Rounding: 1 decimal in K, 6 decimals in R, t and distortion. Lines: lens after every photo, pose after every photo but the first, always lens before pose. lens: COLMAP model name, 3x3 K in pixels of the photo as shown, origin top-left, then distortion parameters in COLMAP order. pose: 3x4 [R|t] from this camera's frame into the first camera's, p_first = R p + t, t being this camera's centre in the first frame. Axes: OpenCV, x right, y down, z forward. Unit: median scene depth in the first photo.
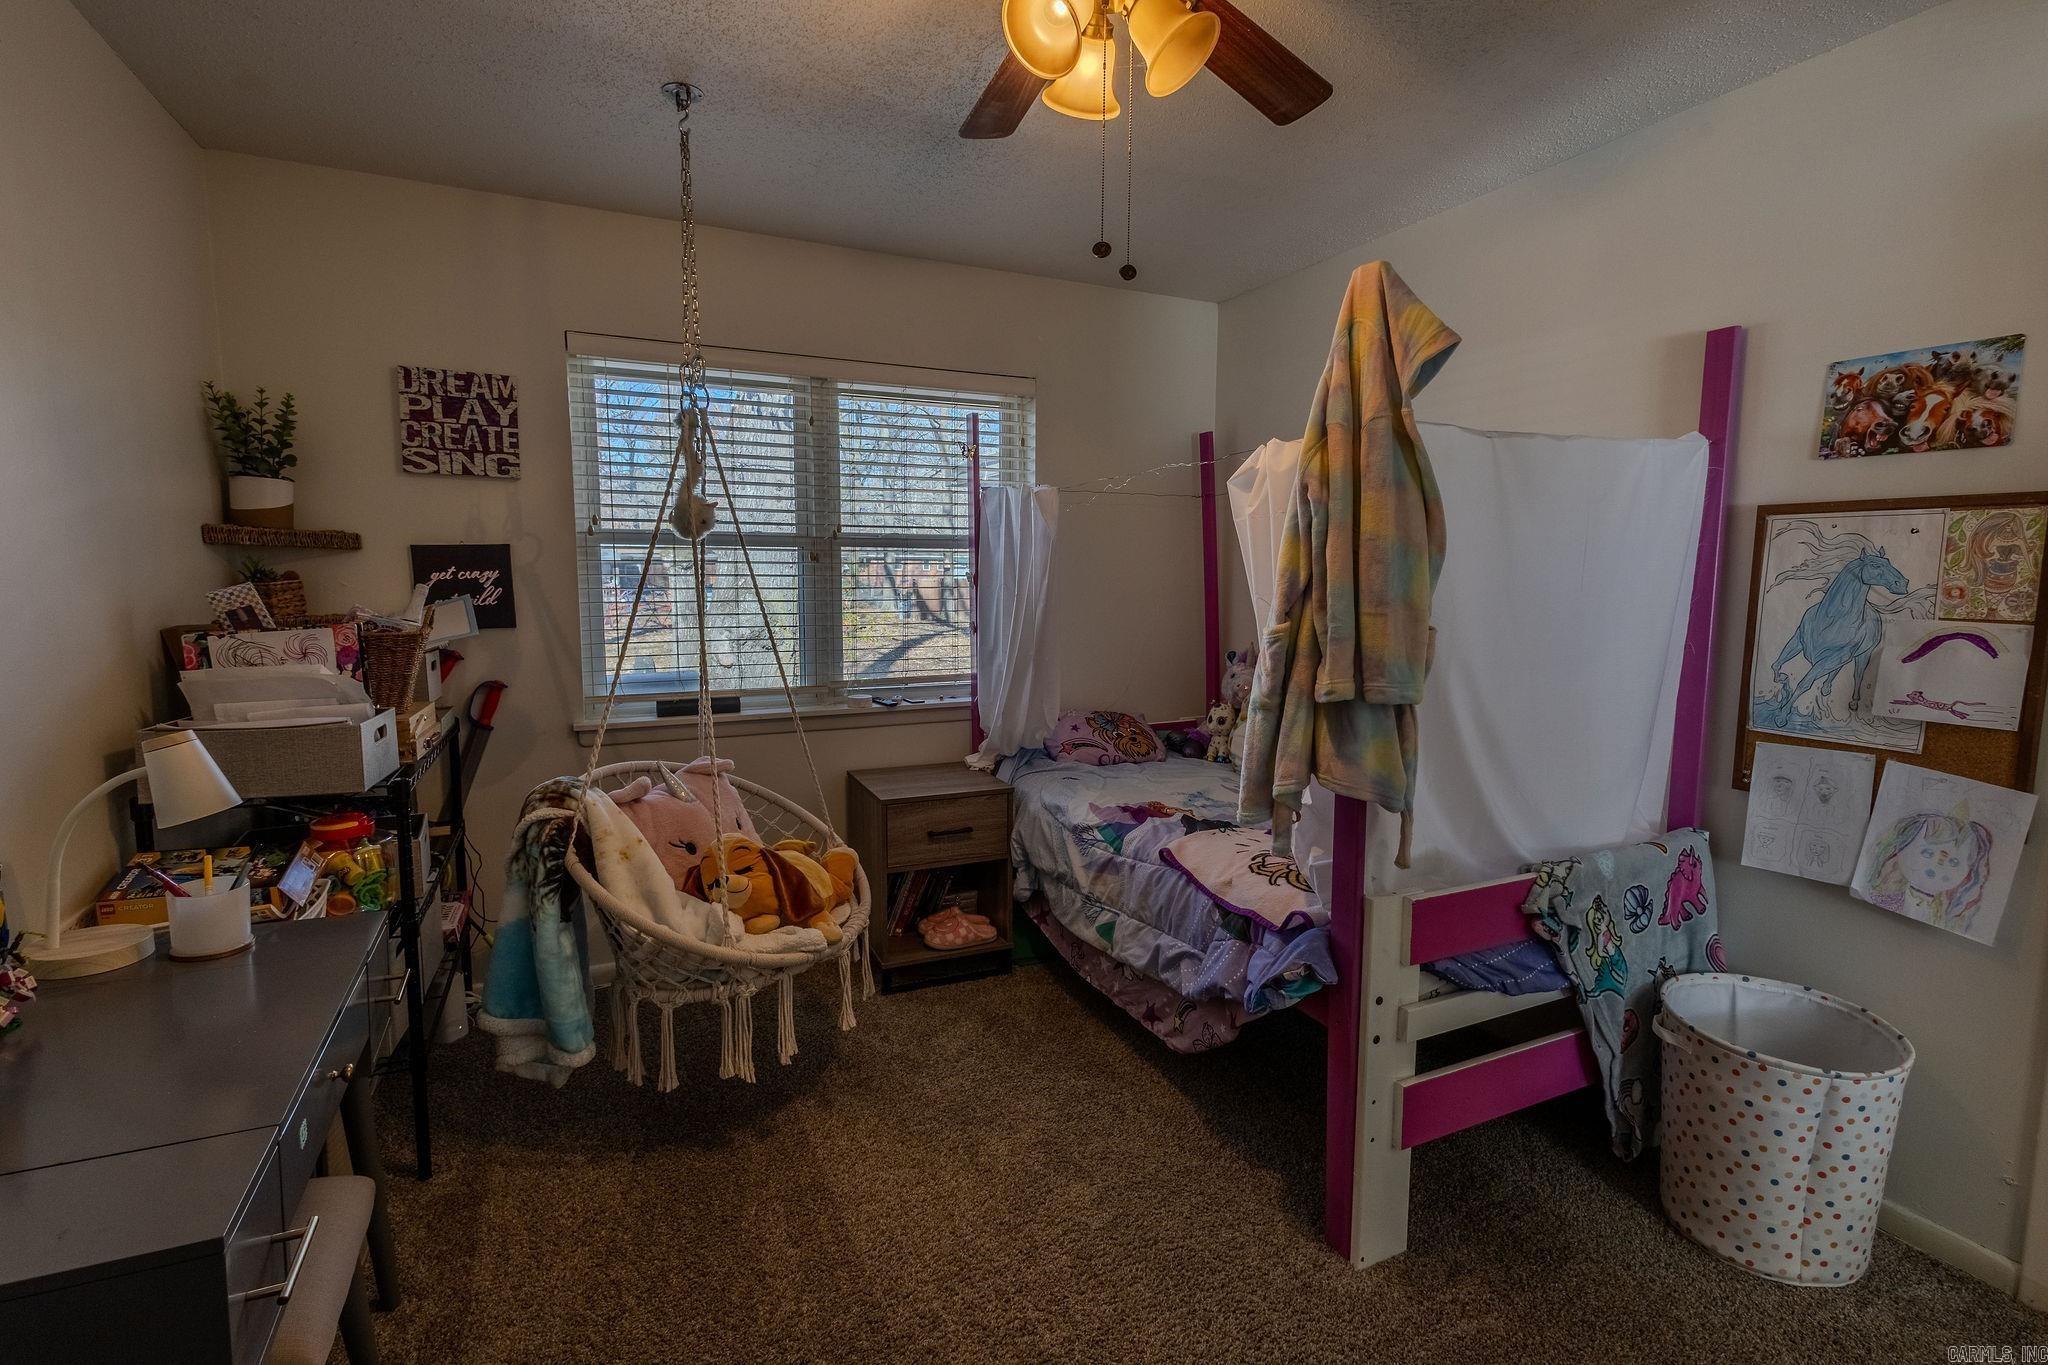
lens RADIAL K [[944.4, 0, 1011.3], [0, 944.4, 679.1], [0, 0, 1]] dist [0.002369, 0.000273]
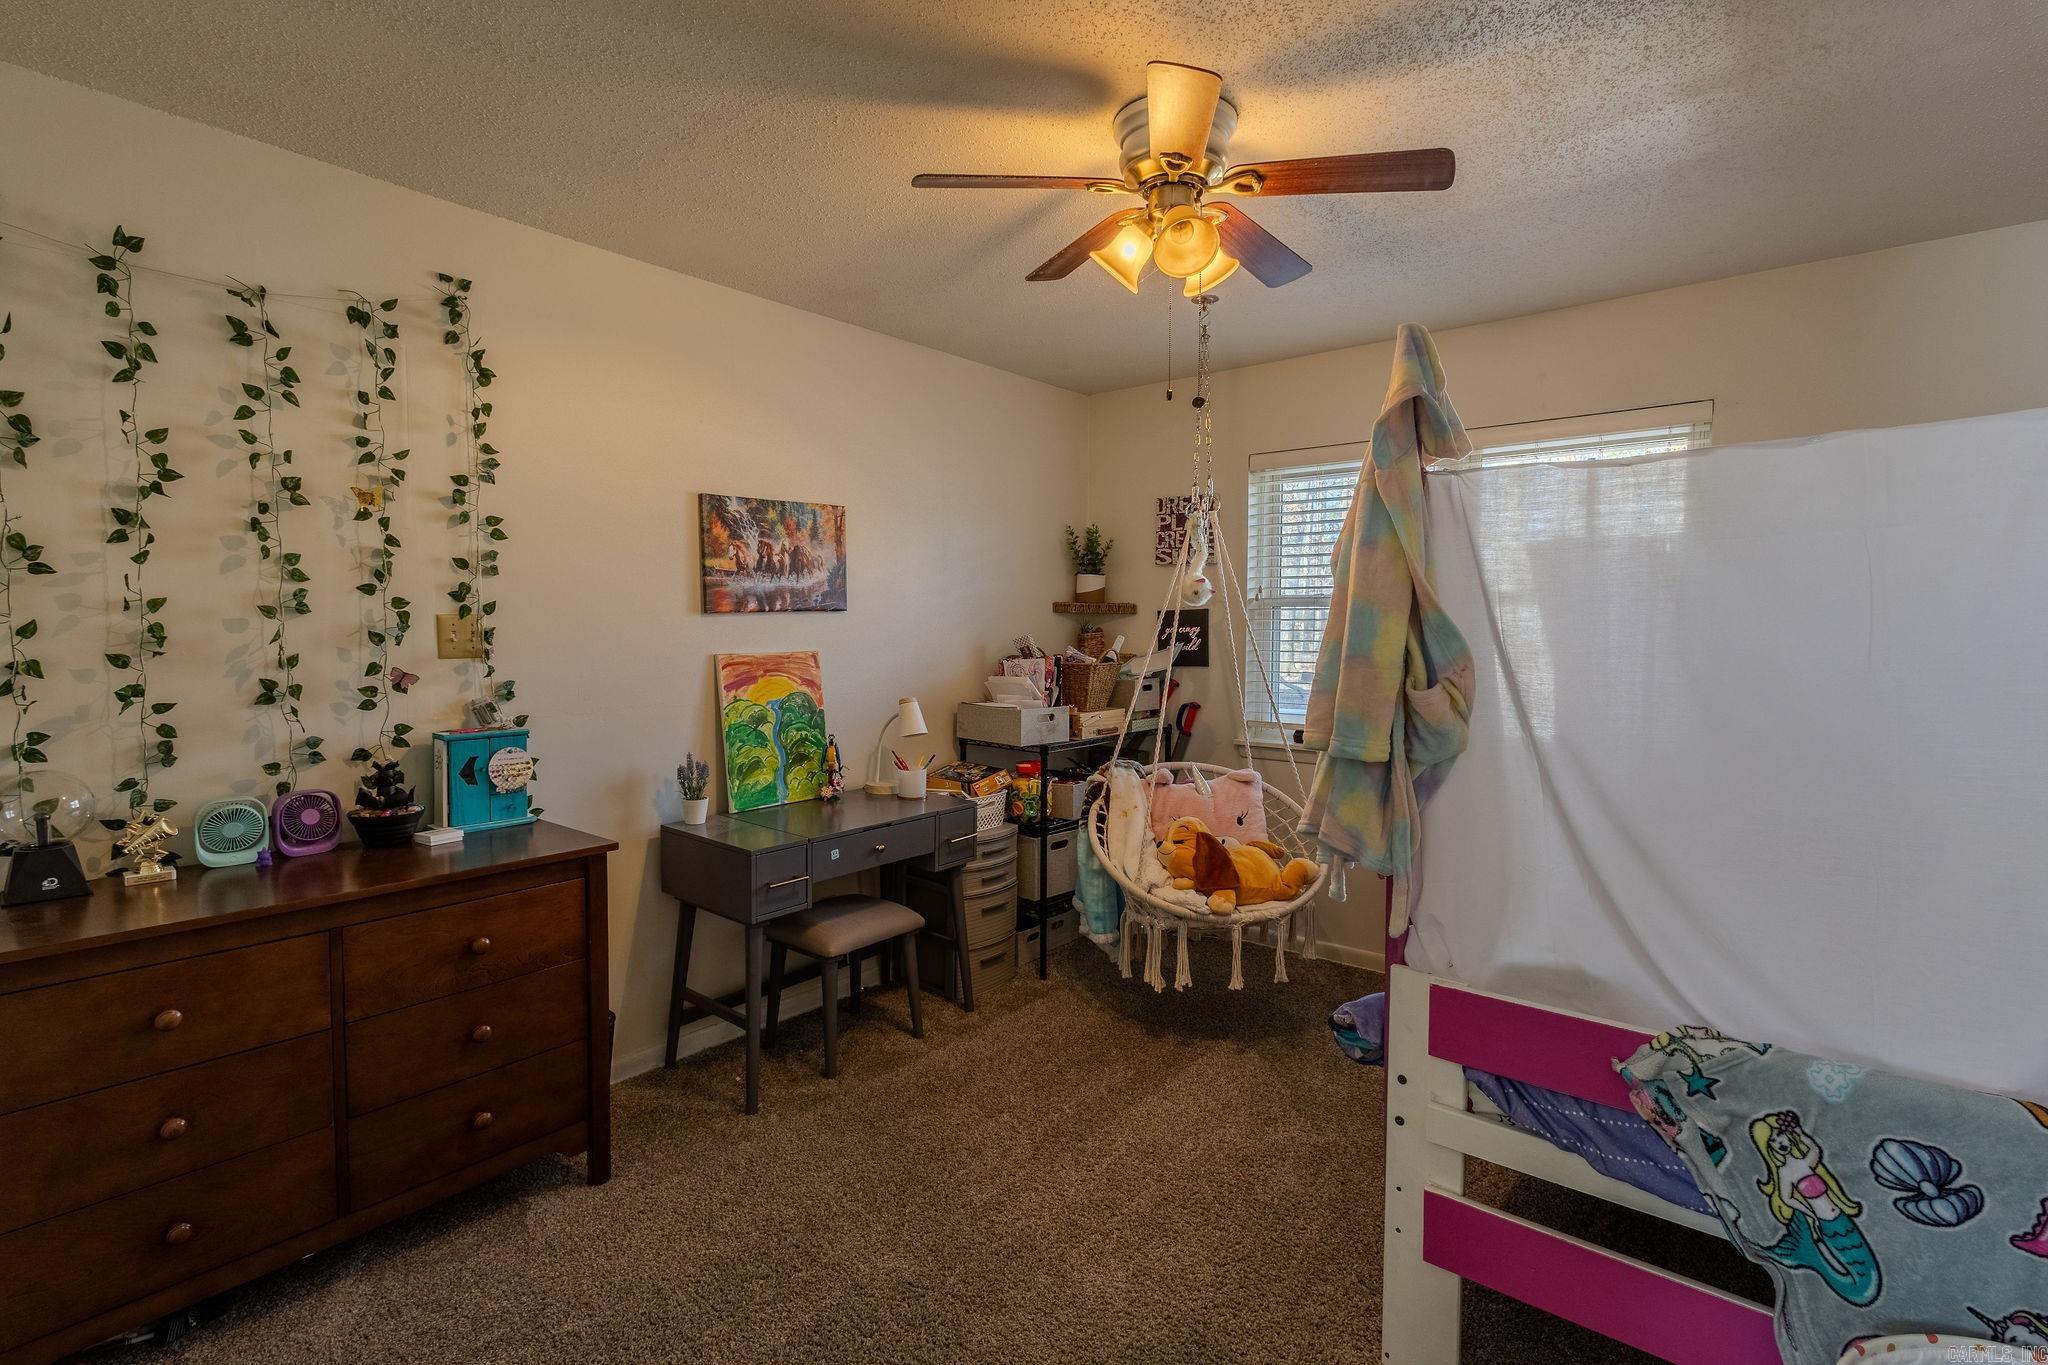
lens RADIAL K [[944.4, 0, 1011.3], [0, 944.4, 679.1], [0, 0, 1]] dist [0.002369, 0.000273]
pose [[0.417056, 0.048724, -0.907574, 0.745451], [-0.102604, 0.994703, 0.006253, -0.016123], [0.903071, 0.090513, 0.419846, 0.151215]]
